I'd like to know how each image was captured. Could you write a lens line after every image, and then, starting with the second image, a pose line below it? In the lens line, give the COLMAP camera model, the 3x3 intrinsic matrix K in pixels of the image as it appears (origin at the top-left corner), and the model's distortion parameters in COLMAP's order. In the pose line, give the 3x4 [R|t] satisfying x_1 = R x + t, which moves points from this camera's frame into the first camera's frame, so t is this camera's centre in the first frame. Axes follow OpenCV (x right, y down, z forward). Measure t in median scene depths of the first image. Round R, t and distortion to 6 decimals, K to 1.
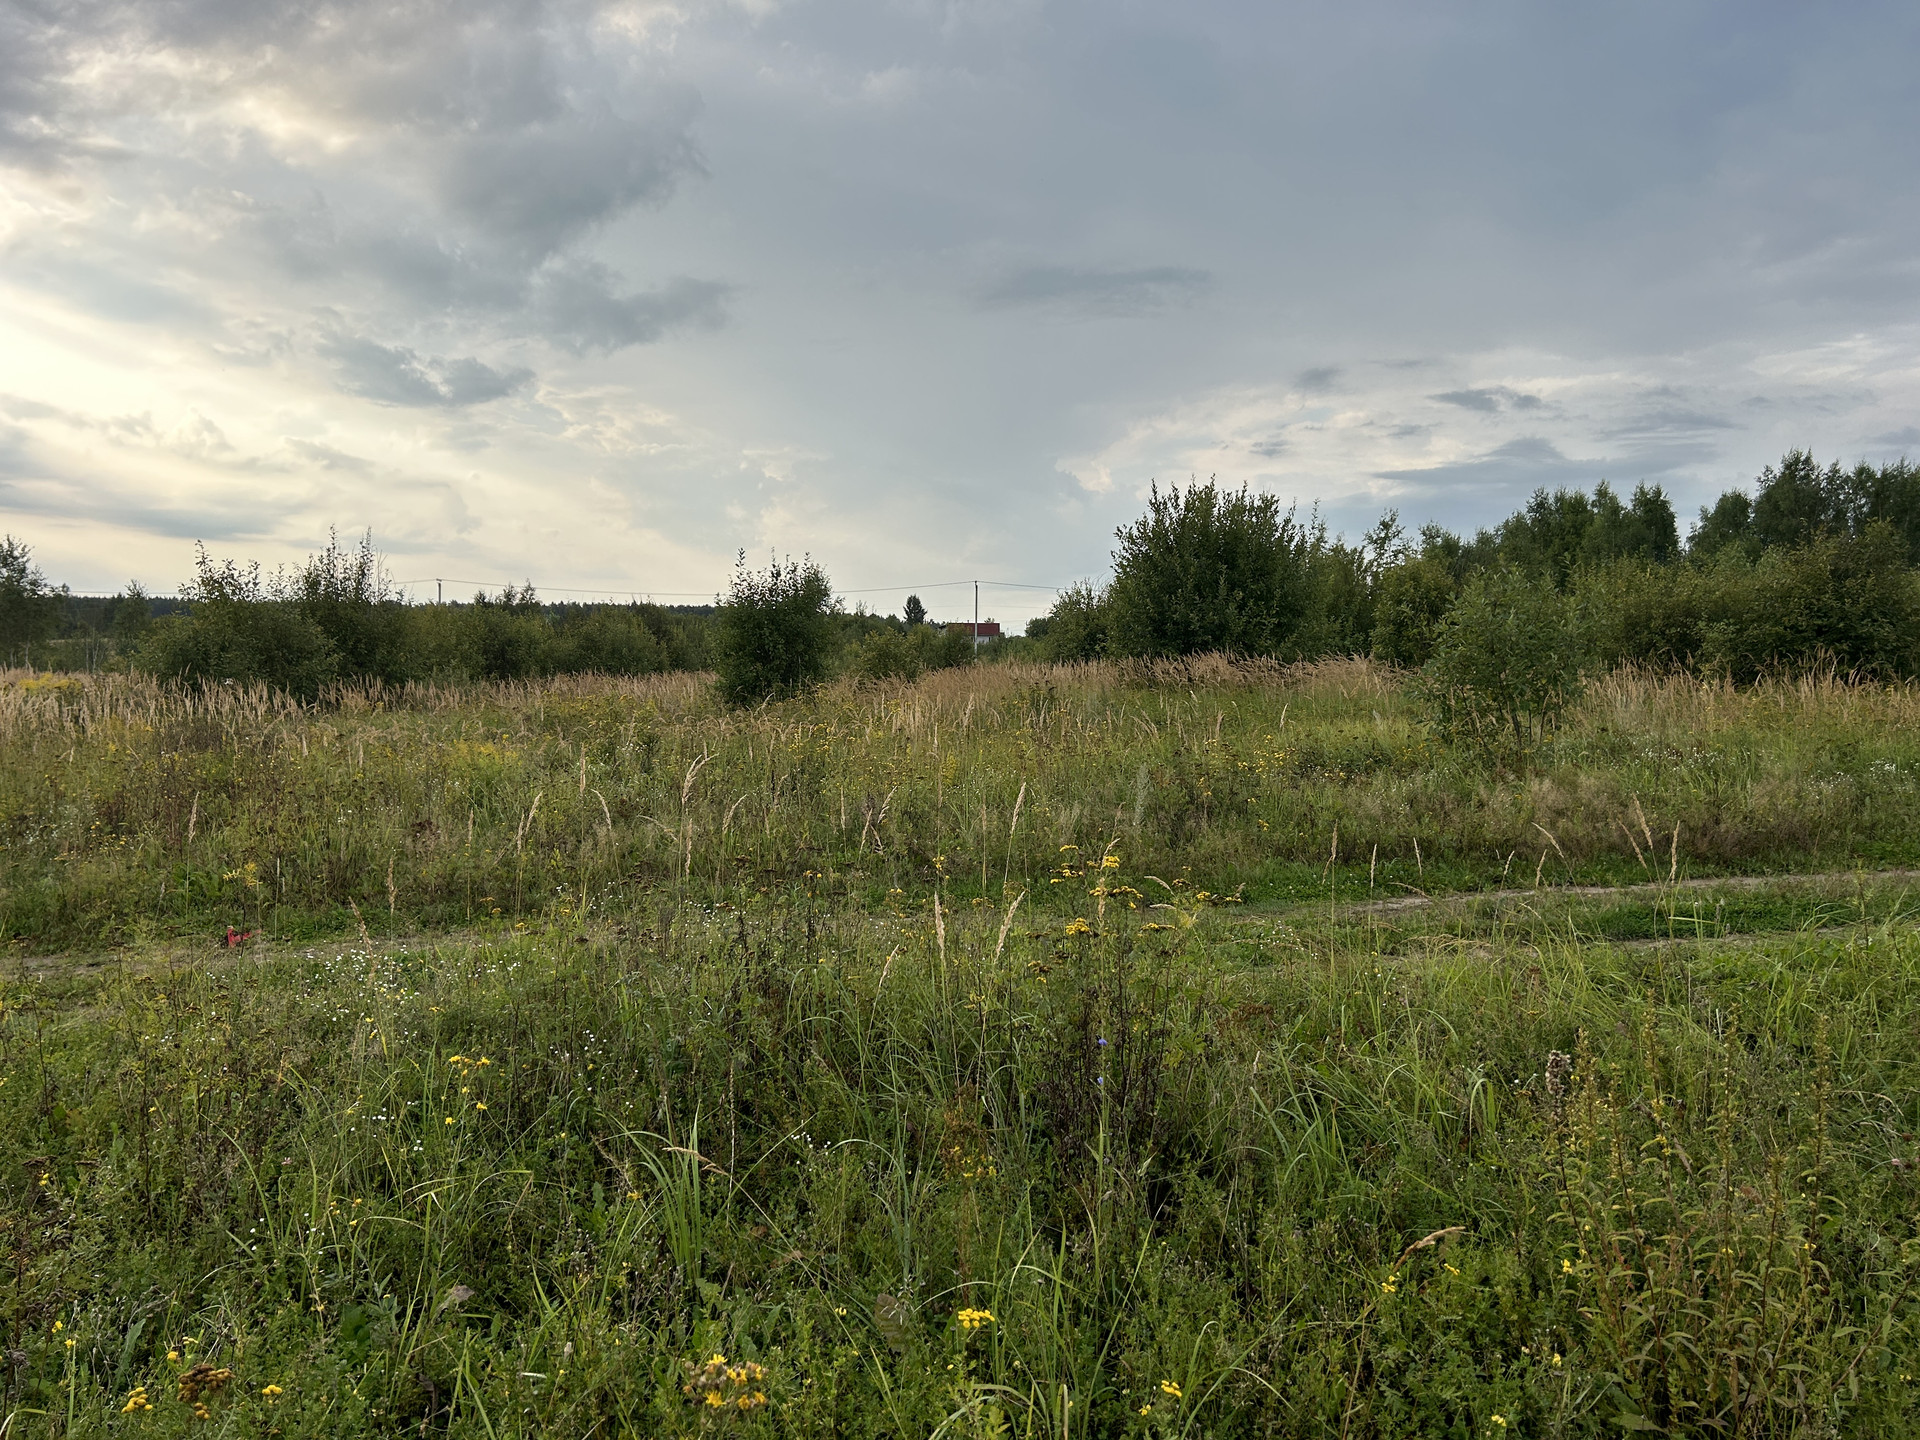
lens RADIAL K [[1425.0, 0, 954.8], [0, 1425.0, 719.7], [0, 0, 1]] dist [0.062640, -0.073645]
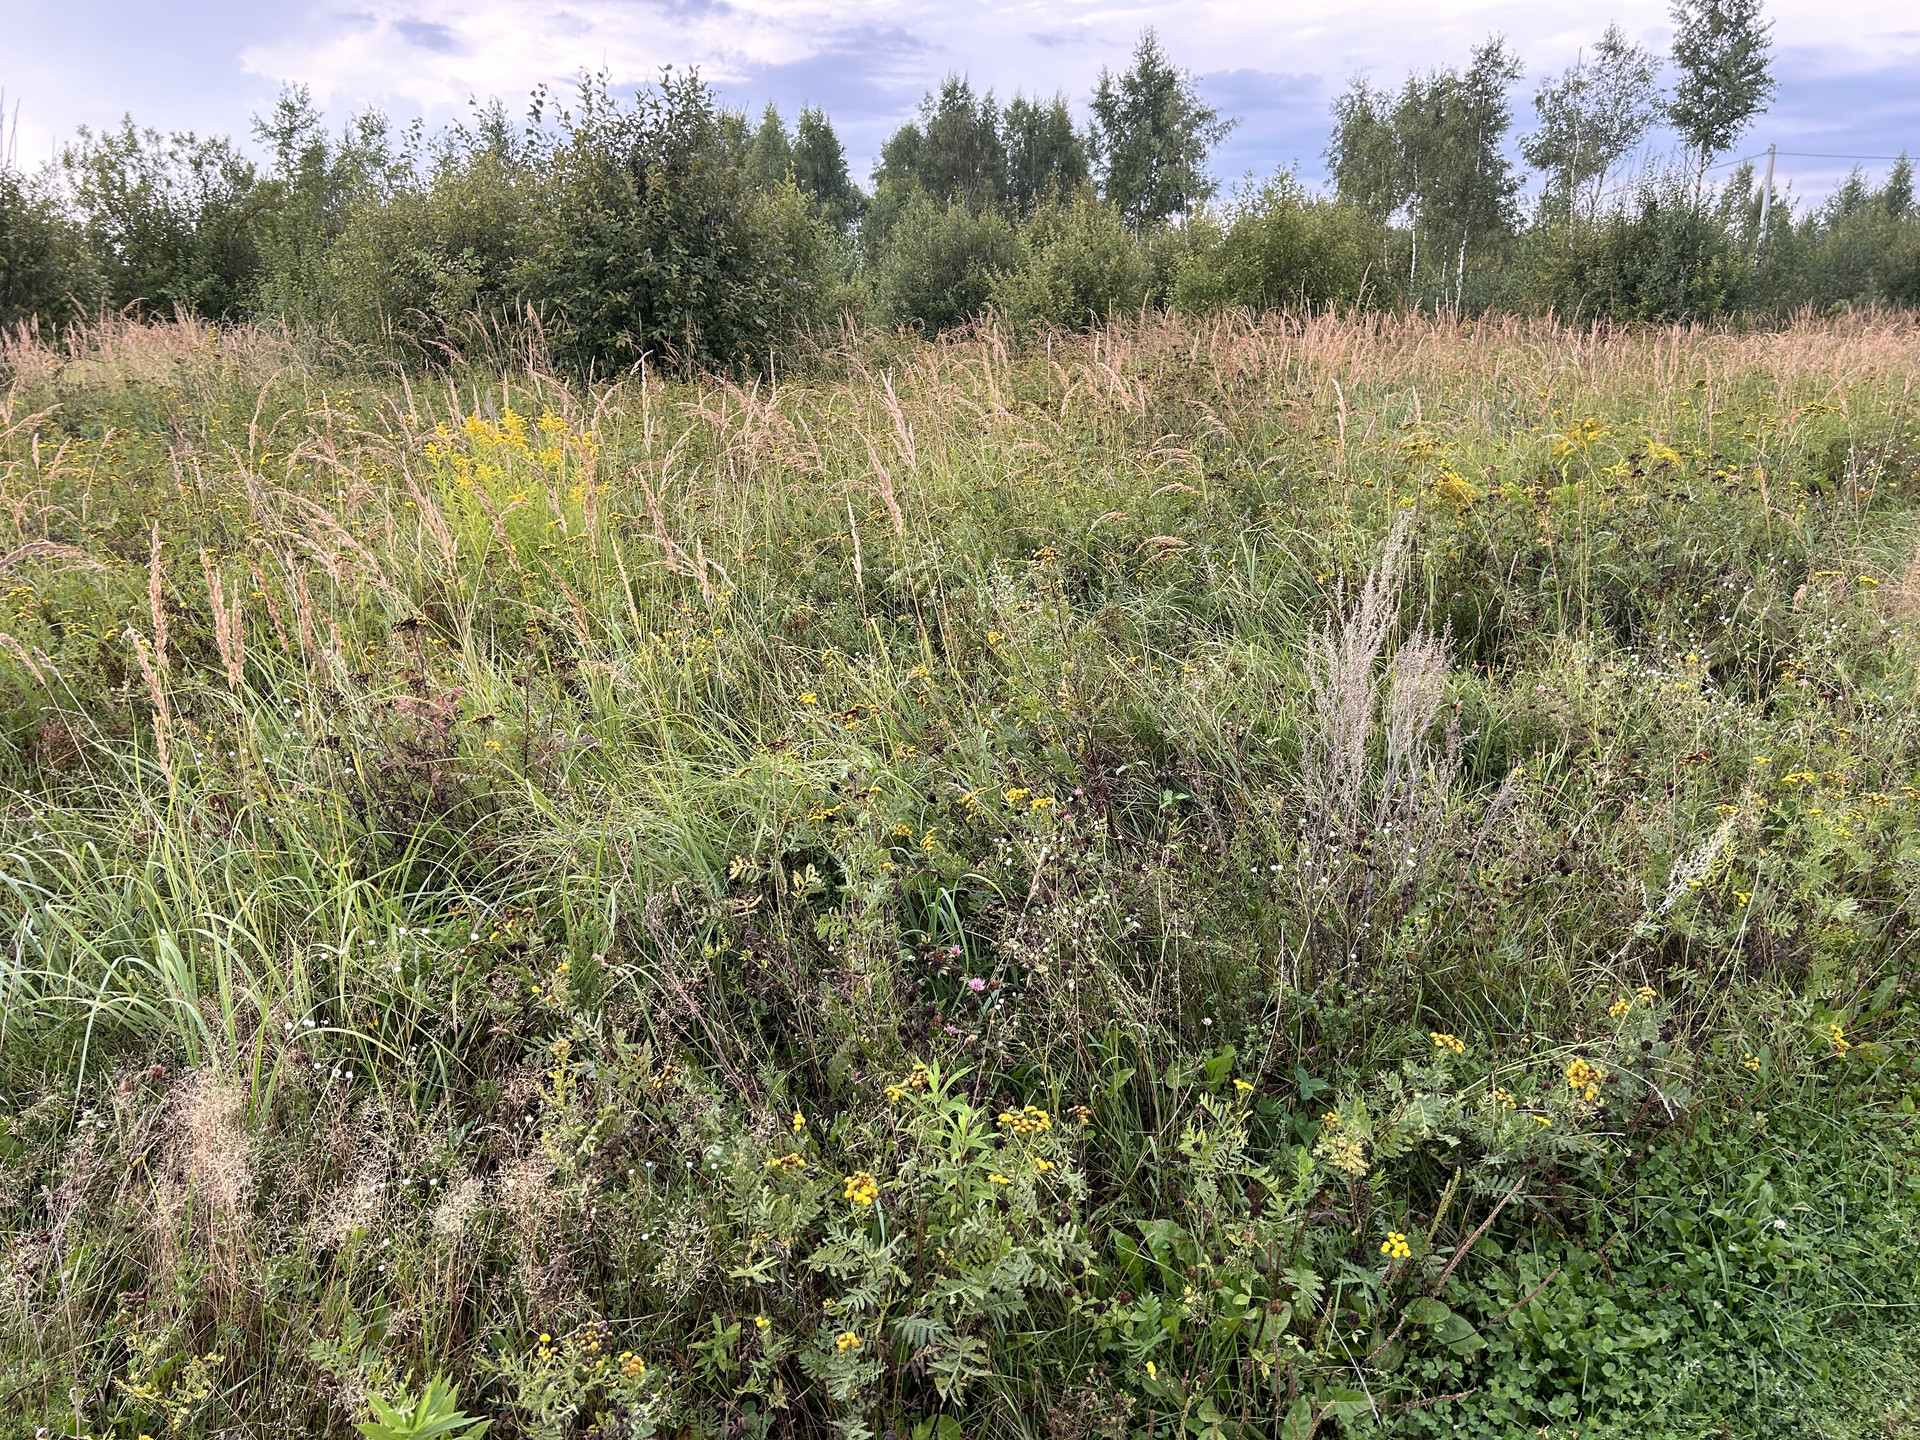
lens RADIAL K [[1425.0, 0, 970.4], [0, 1425.0, 730.0], [0, 0, 1]] dist [0.062640, -0.073645]
pose [[0.889380, -0.133422, 0.437266, 0.134450], [0.025562, 0.969483, 0.243823, -0.005294], [-0.456453, -0.205674, 0.865650, 0.114286]]
